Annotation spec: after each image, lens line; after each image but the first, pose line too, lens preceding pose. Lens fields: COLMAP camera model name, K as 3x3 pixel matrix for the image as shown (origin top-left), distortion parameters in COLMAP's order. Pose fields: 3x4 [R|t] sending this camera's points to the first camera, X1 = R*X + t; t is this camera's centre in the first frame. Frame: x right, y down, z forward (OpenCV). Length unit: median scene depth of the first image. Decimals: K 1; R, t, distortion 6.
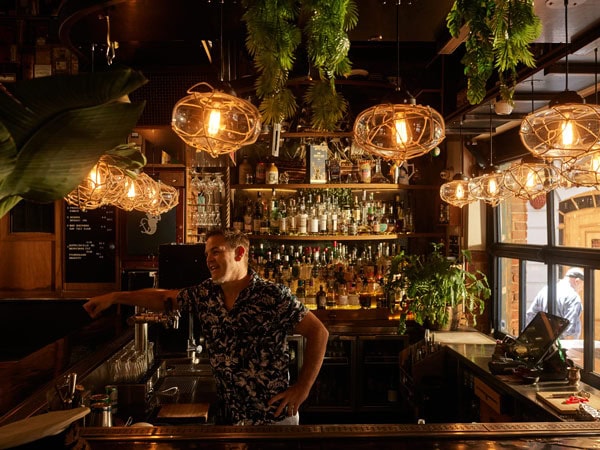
lens RADIAL K [[1076.4, 0, 300.3], [0, 1076.4, 225.0], [0, 0, 1]] dist [-0.072220, 0.000000]
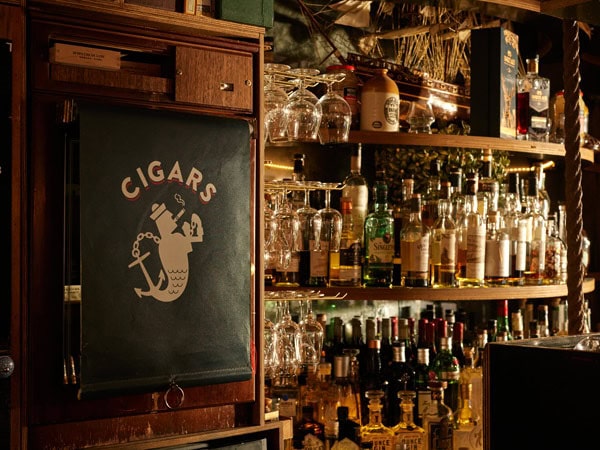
lens RADIAL K [[1076.4, 0, 299.8], [0, 1076.4, 225.3], [0, 0, 1]] dist [-0.072220, 0.000000]
pose [[0.747186, 0.012513, 0.664497, -0.266733], [0.003751, 0.999727, -0.023044, -0.002398], [-0.664604, 0.019711, 0.746935, 0.784619]]
